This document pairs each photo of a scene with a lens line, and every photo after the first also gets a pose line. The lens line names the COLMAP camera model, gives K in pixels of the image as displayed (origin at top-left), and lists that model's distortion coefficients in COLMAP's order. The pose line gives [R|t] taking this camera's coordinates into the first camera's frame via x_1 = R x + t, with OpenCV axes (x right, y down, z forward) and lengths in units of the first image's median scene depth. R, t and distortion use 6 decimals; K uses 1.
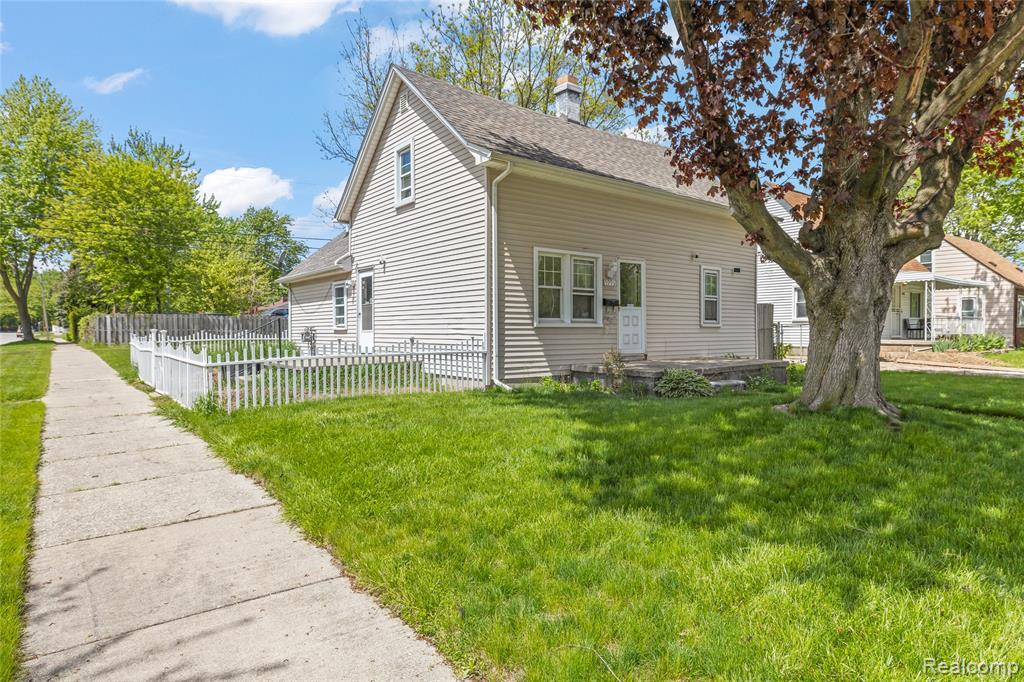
lens RADIAL K [[584.9, 0, 513.4], [0, 584.9, 342.3], [0, 0, 1]] dist [-0.000087, 0.000012]
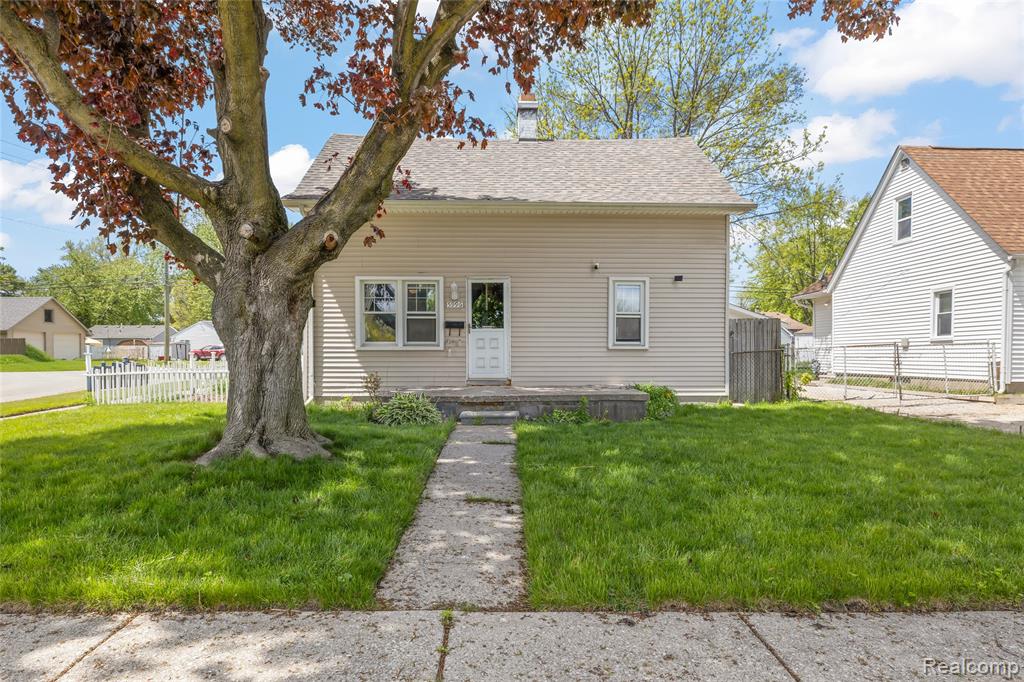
lens RADIAL K [[560.7, 0, 513.0], [0, 560.7, 344.9], [0, 0, 1]] dist [-0.002571, -0.000803]
pose [[0.797921, -0.007087, -0.602720, 0.832444], [-0.014335, 0.999425, -0.030730, -0.007606], [0.602592, 0.033160, 0.797361, 0.325164]]
